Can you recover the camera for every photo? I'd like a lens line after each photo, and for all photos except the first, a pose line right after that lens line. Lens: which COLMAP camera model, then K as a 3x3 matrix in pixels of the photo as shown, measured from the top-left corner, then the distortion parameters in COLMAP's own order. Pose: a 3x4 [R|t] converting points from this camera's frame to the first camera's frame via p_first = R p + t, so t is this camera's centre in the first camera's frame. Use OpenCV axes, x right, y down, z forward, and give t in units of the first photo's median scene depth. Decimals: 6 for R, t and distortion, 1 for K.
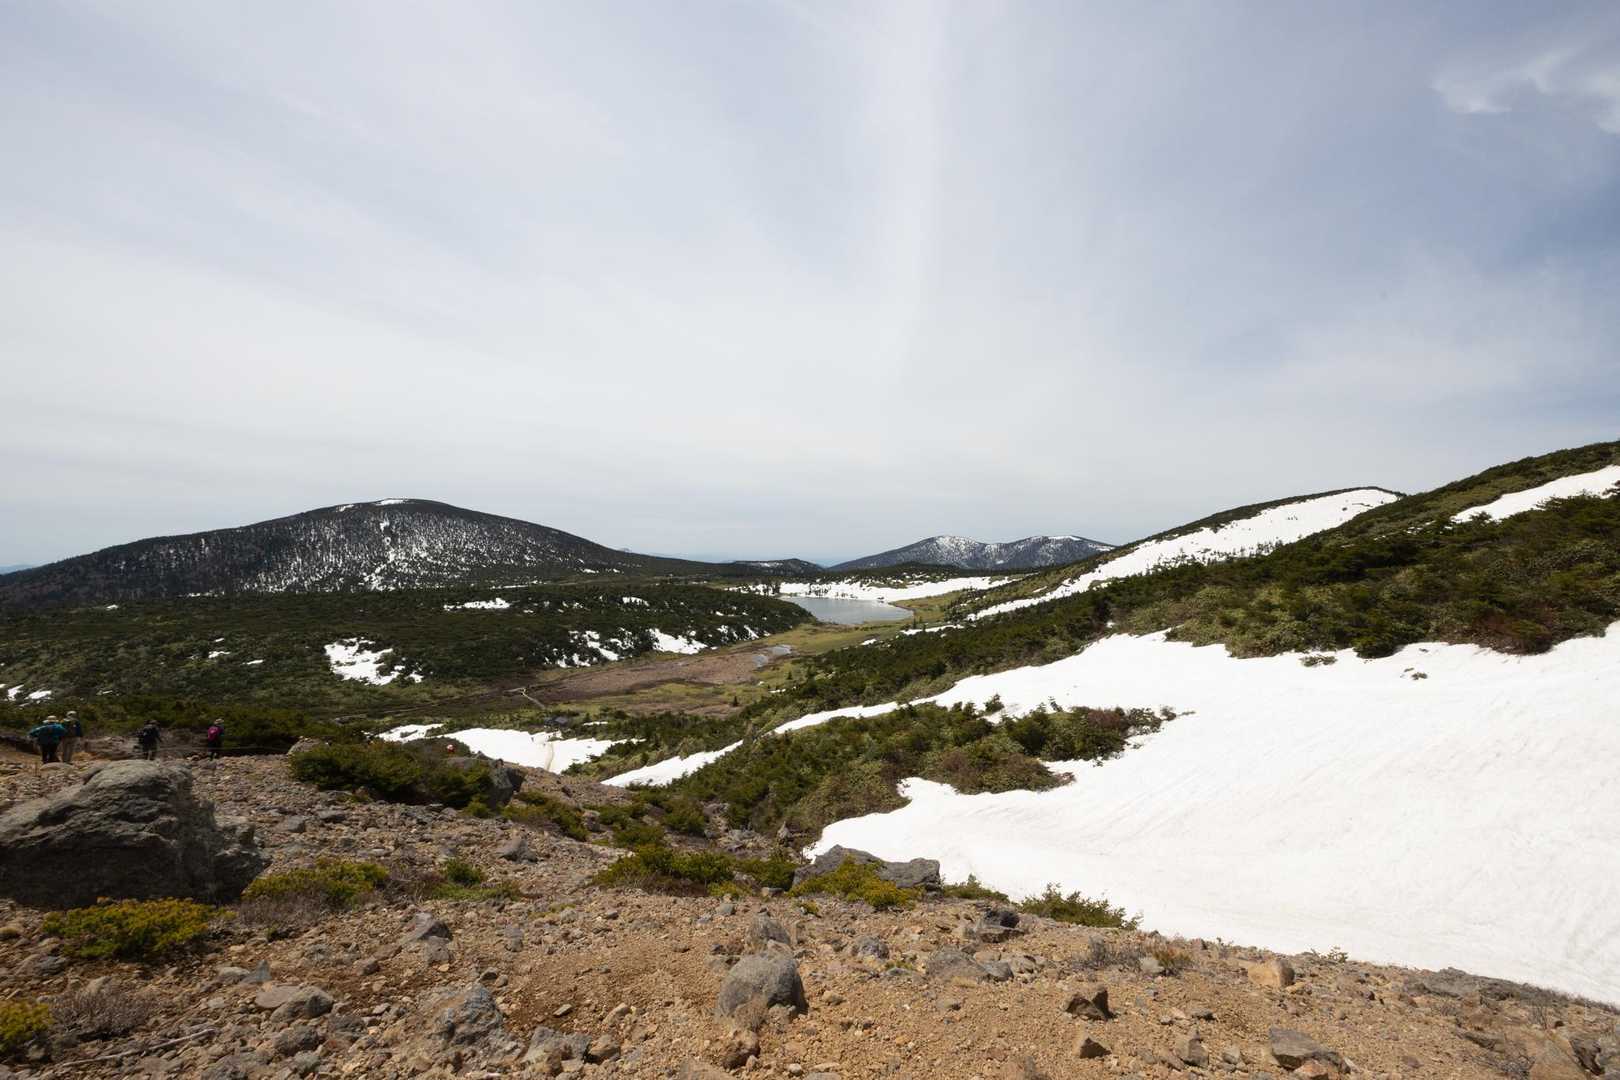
lens RADIAL K [[676.2, 0, 857.6], [0, 676.2, 539.3], [0, 0, 1]] dist [-0.001266, -0.000598]
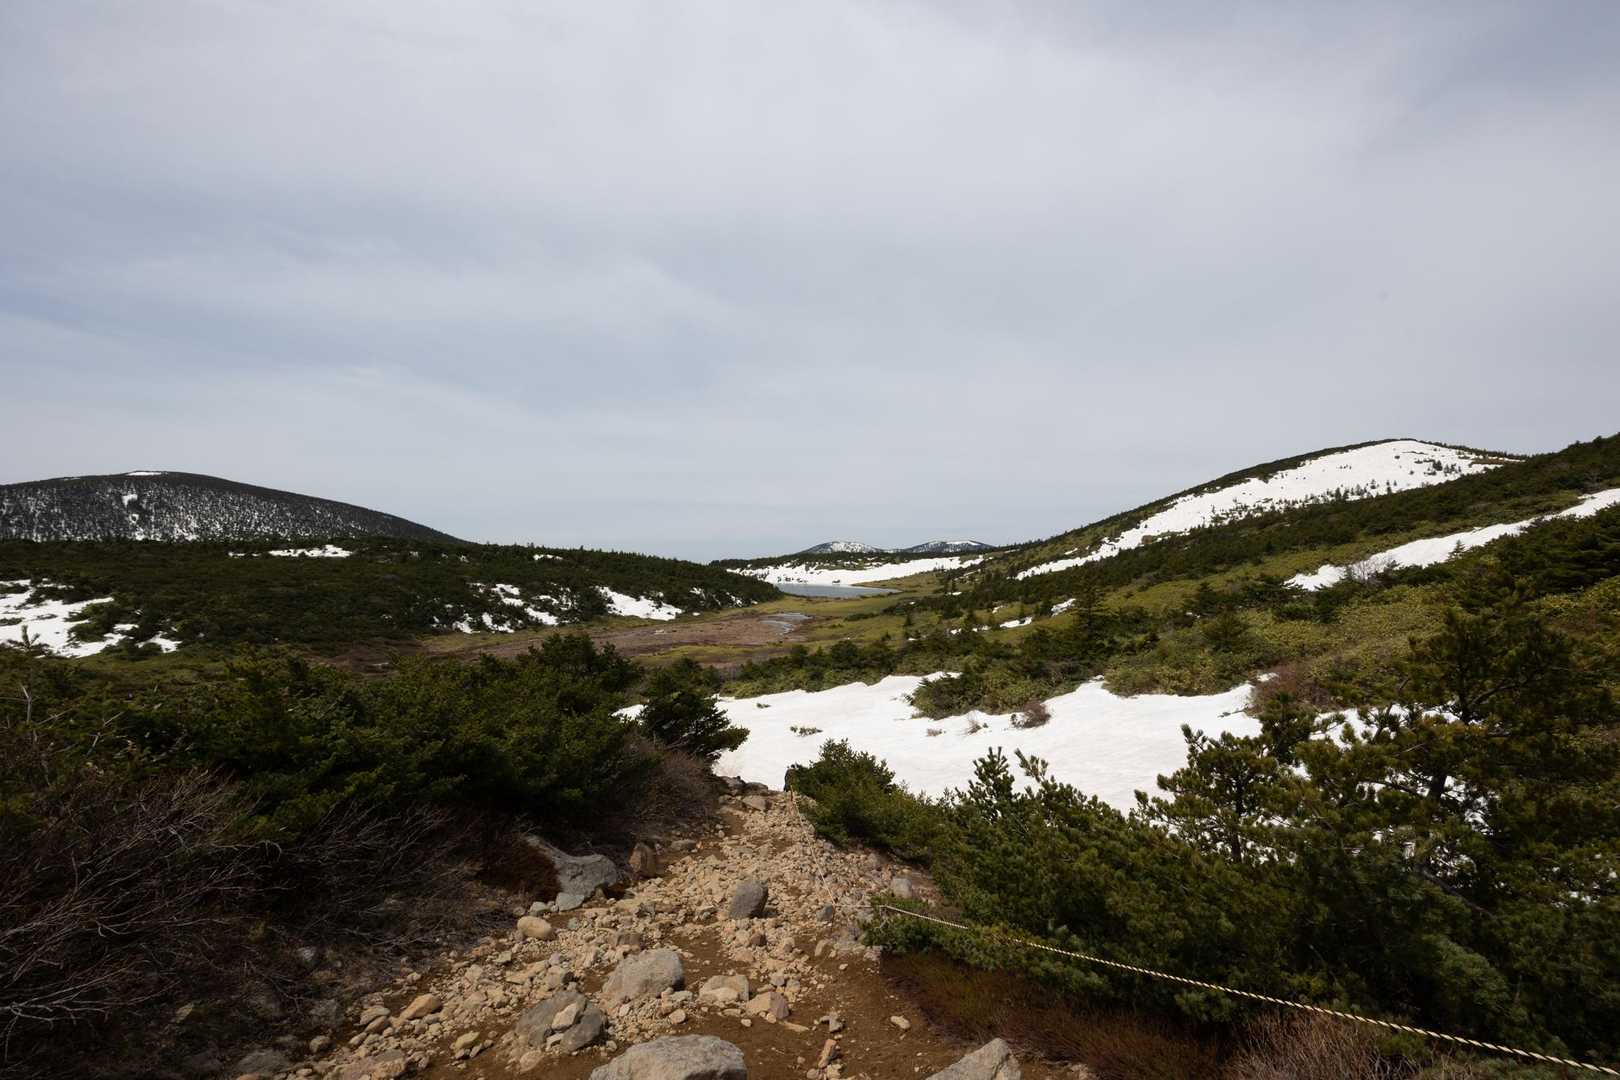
lens RADIAL K [[676.2, 0, 857.6], [0, 676.2, 539.3], [0, 0, 1]] dist [-0.001266, -0.000598]
pose [[0.978658, 0.007742, 0.205351, -0.196607], [-0.000873, 0.999438, -0.033517, 0.111176], [-0.205495, 0.032623, 0.978114, 0.311830]]
